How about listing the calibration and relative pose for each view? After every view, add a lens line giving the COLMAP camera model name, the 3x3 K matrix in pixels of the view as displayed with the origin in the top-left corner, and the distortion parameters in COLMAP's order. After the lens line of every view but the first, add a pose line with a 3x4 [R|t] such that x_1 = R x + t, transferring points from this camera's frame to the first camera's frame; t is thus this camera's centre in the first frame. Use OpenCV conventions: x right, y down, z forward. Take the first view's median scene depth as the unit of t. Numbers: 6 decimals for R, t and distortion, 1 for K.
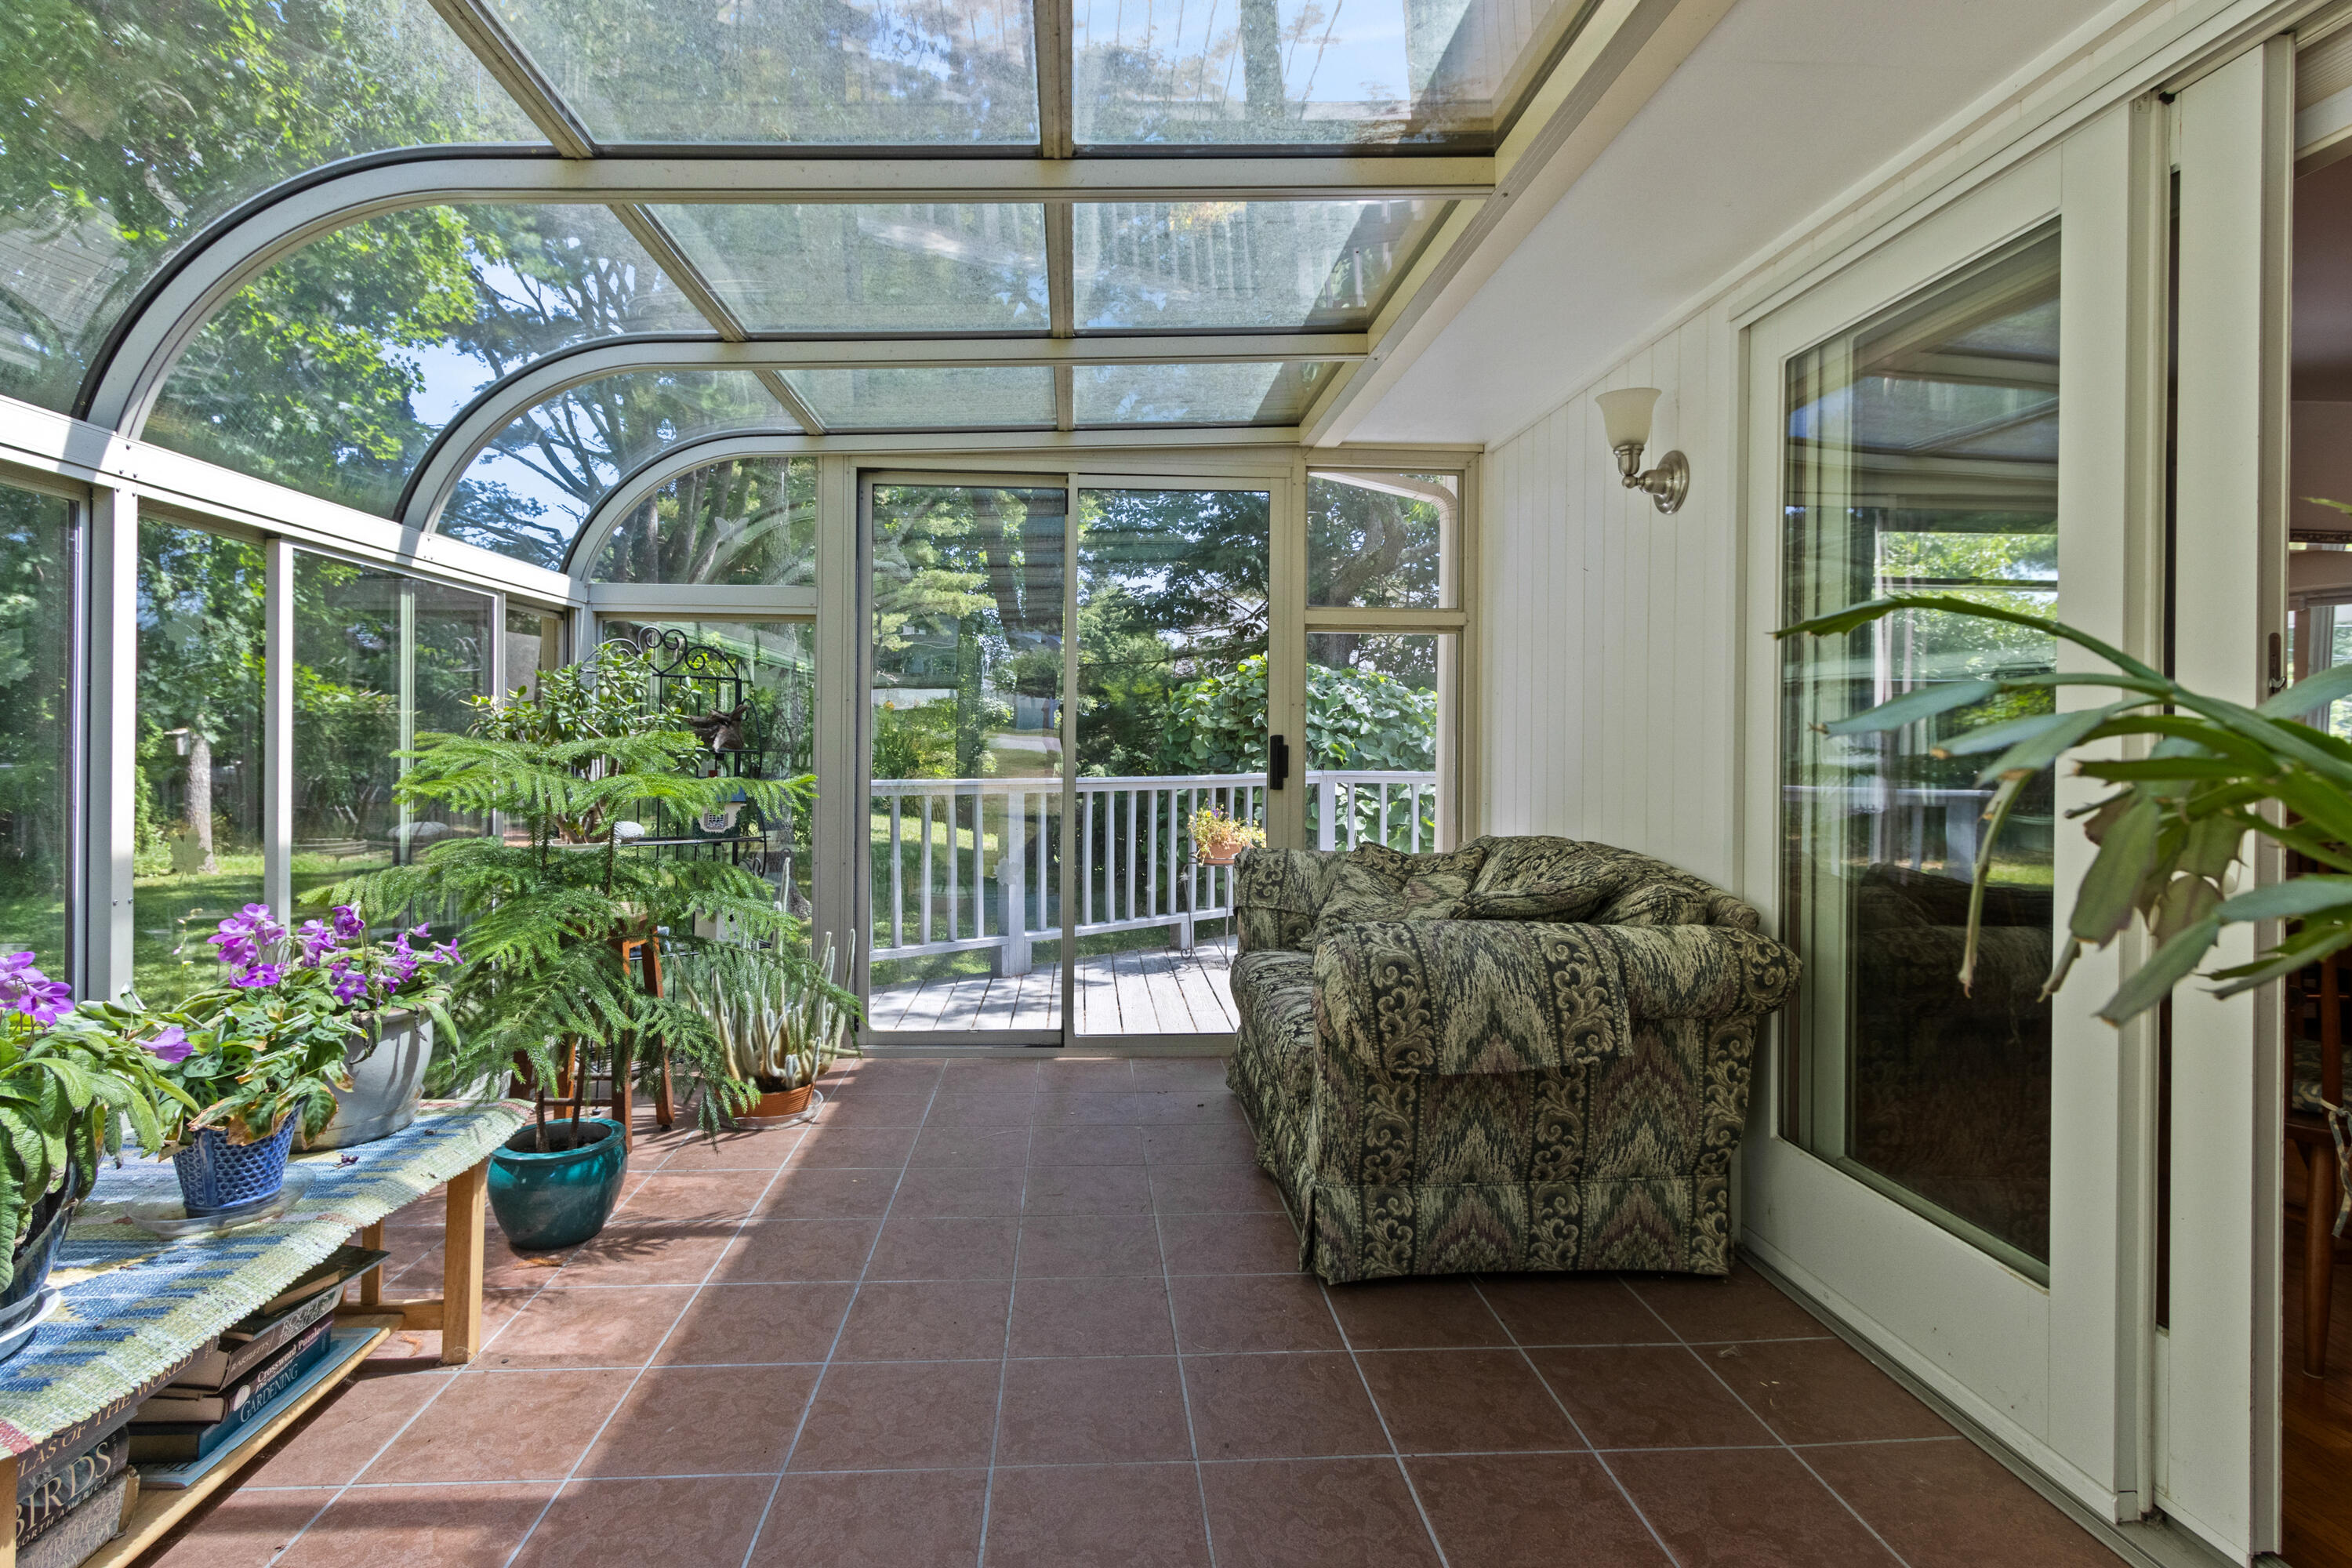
lens RADIAL K [[1108.3, 0, 1173.5], [0, 1108.3, 725.3], [0, 0, 1]] dist [0.002001, -0.000689]
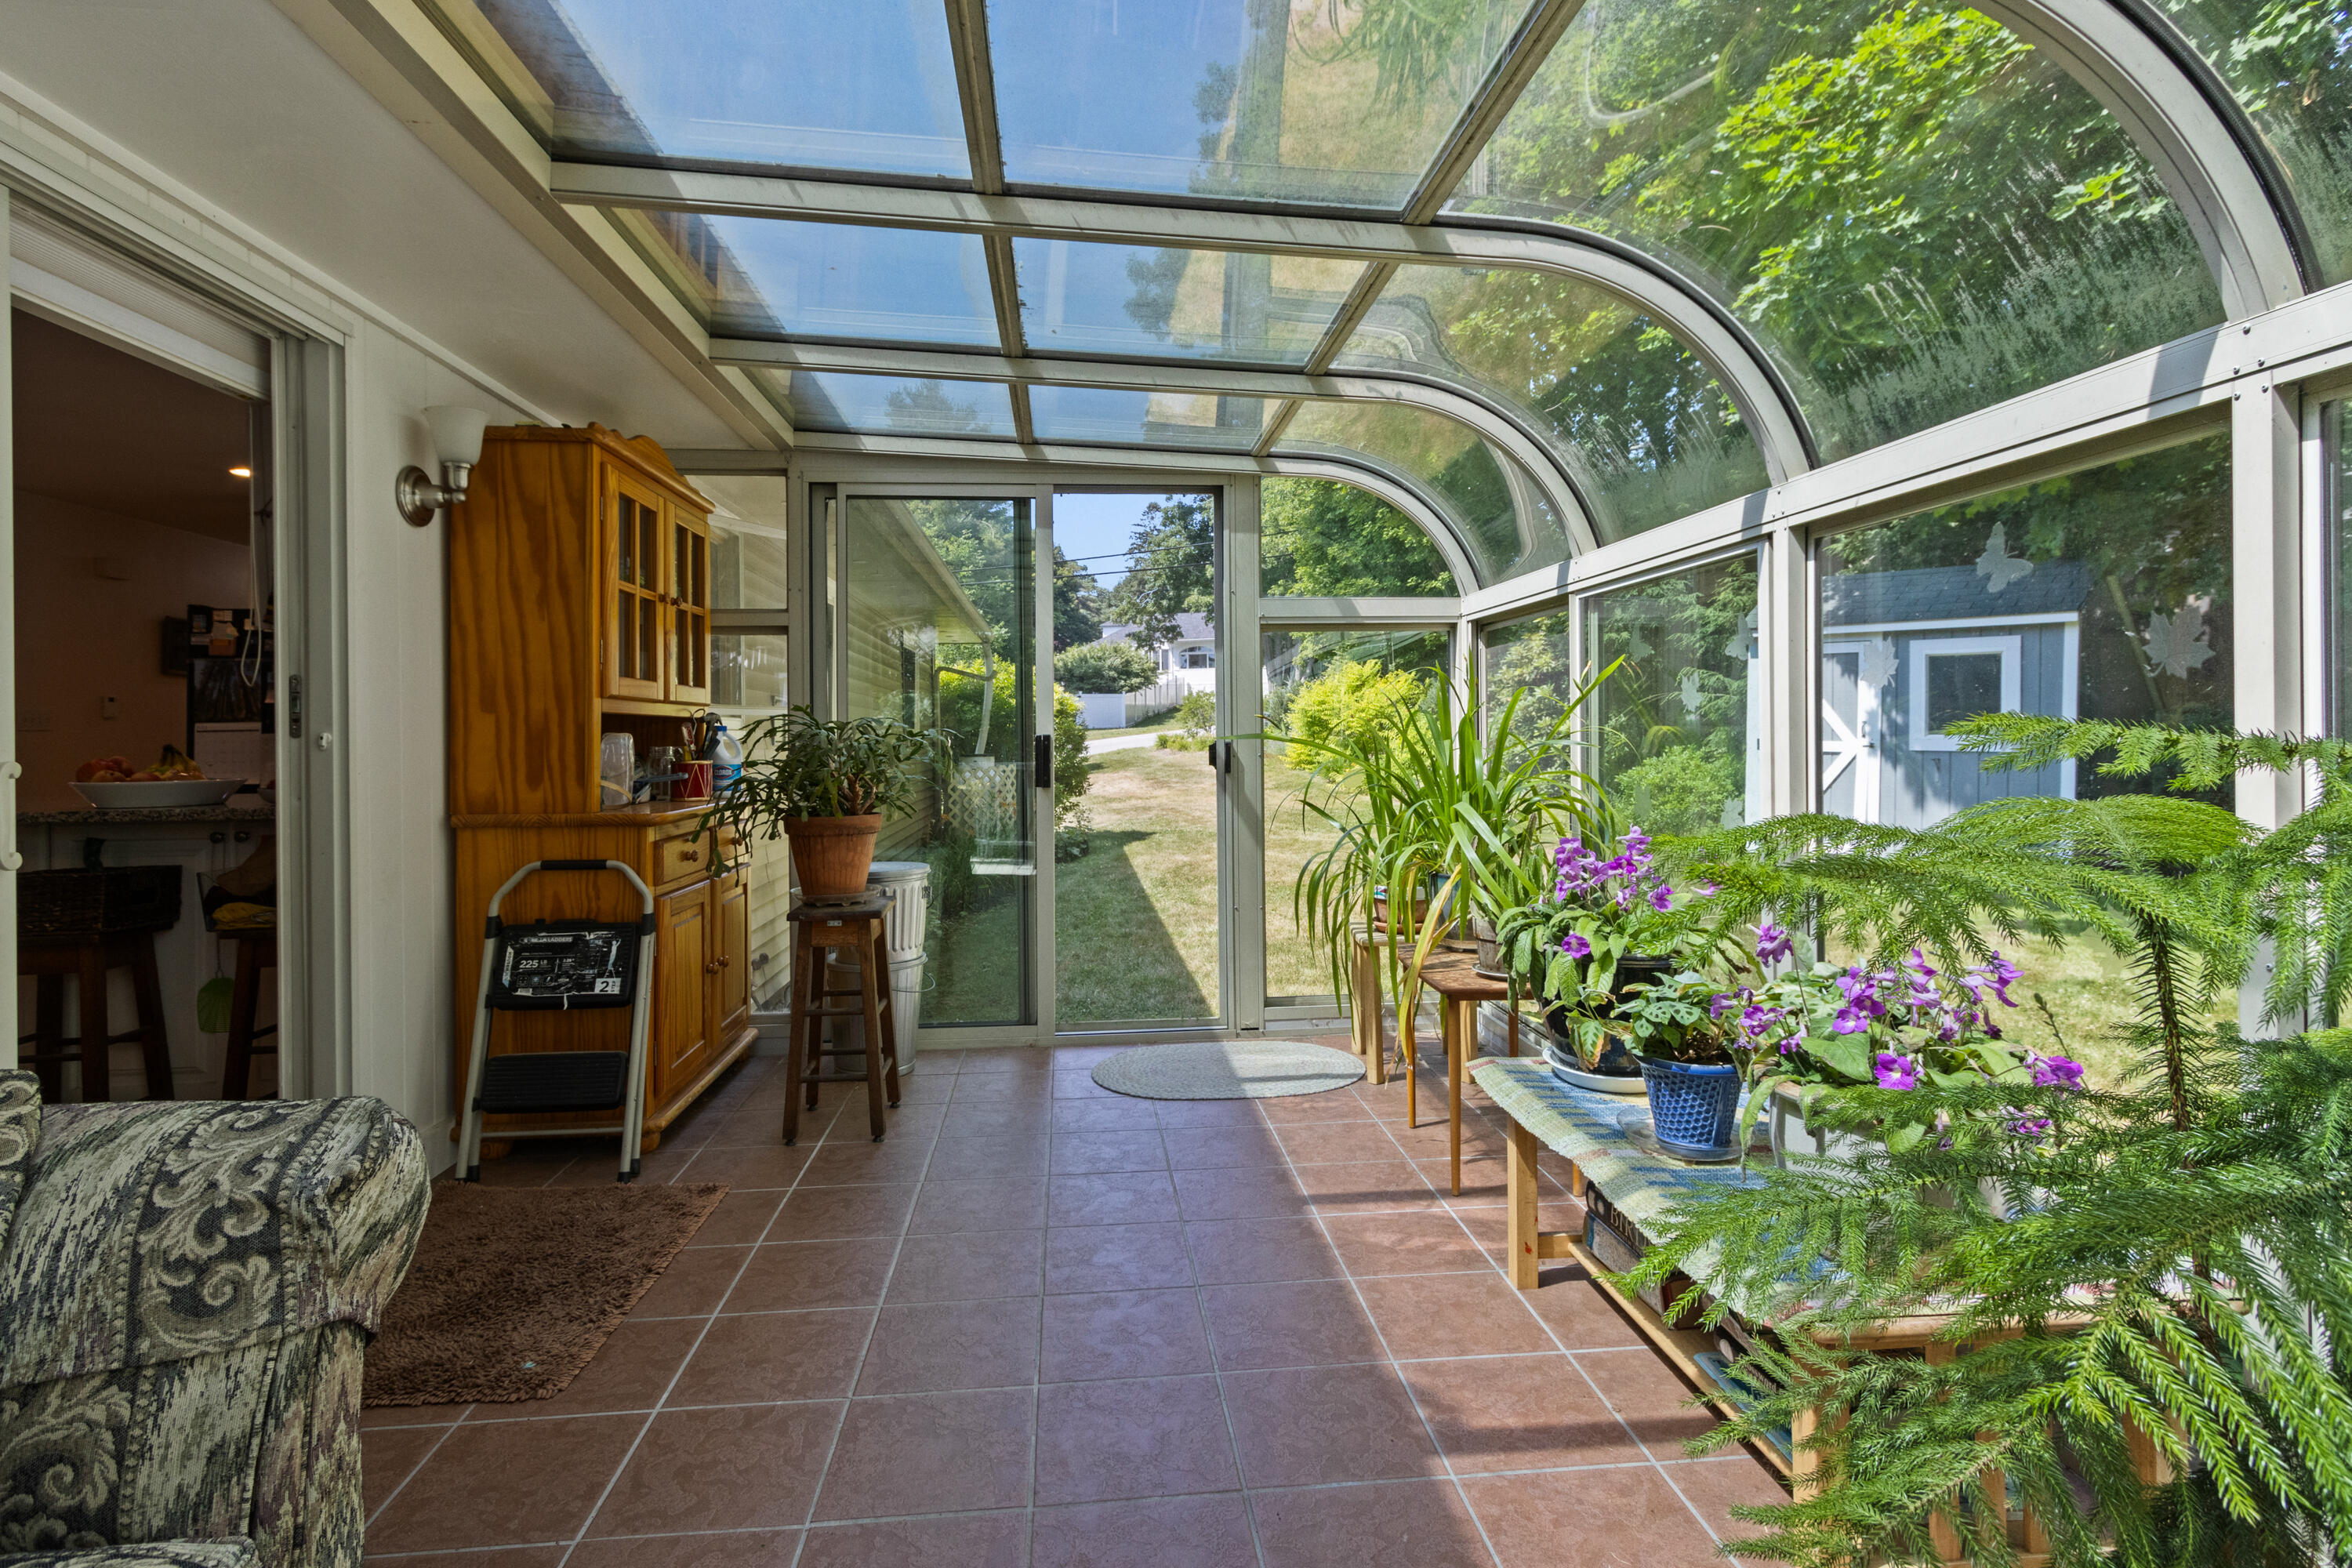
lens RADIAL K [[1120.7, 0, 1169.5], [0, 1120.7, 760.0], [0, 0, 1]] dist [0.004957, -0.000185]
pose [[-0.999977, -0.002223, -0.006430, -0.284784], [-0.002305, 0.999916, 0.012767, 0.021537], [0.006401, 0.012782, -0.999898, 2.021111]]
